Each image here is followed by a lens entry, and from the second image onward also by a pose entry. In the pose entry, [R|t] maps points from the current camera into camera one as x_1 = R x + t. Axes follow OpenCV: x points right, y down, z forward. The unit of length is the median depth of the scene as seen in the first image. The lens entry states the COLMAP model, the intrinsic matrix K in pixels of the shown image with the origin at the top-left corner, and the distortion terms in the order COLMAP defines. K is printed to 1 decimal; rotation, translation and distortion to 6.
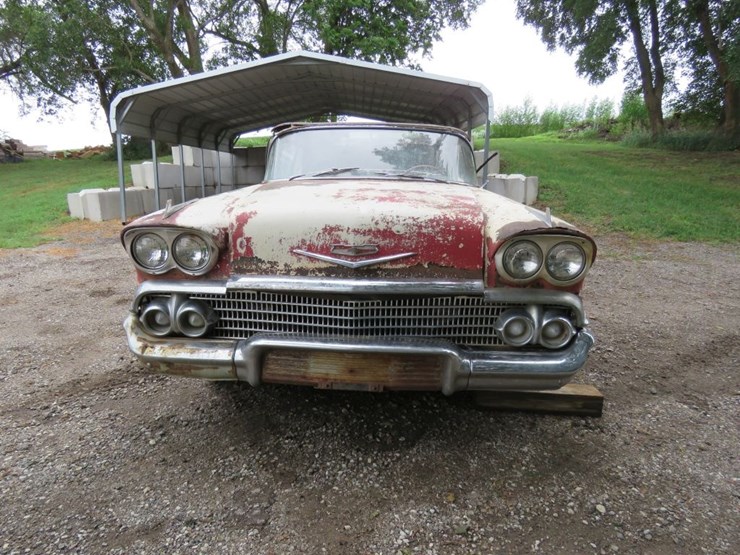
lens RADIAL K [[482.3, 0, 375.8], [0, 482.3, 283.3], [0, 0, 1]] dist [-0.027661, 0.022408]
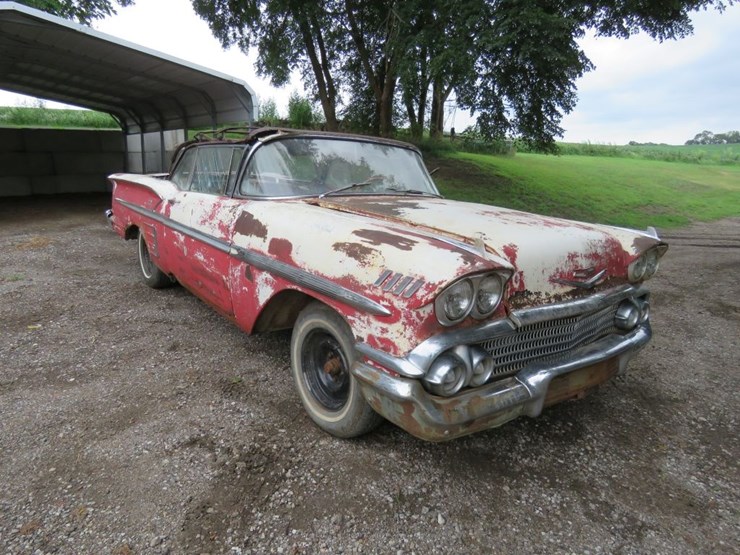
lens RADIAL K [[482.3, 0, 369.8], [0, 482.3, 275.3], [0, 0, 1]] dist [-0.027661, 0.022408]
pose [[0.759060, -0.116803, 0.640456, -1.105921], [0.115009, 0.992359, 0.044675, -0.162841], [-0.640781, 0.039747, 0.766694, 0.428054]]
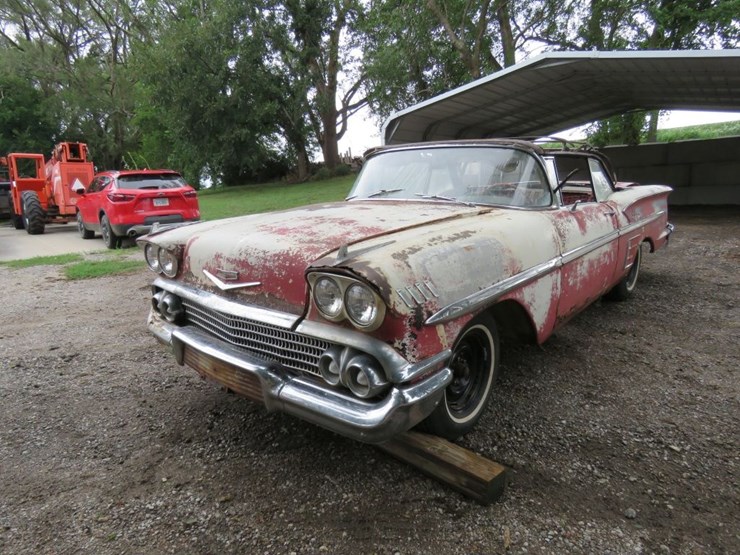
lens RADIAL K [[482.3, 0, 369.1], [0, 482.3, 284.7], [0, 0, 1]] dist [-0.027661, 0.022408]
pose [[0.770130, 0.119420, -0.626609, 0.944978], [-0.119101, 0.991965, 0.042670, -0.131288], [0.626669, 0.041769, 0.778165, 0.266025]]
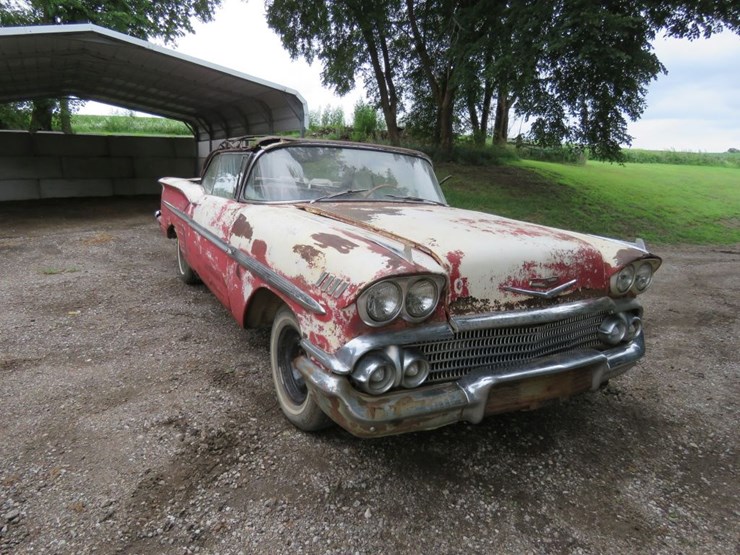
lens RADIAL K [[482.3, 0, 369.5], [0, 482.3, 274.6], [0, 0, 1]] dist [-0.027661, 0.022408]
pose [[0.845168, -0.076172, 0.529045, -0.937840], [0.079413, 0.996703, 0.016640, -0.131122], [-0.528568, 0.027949, 0.848431, 0.244593]]
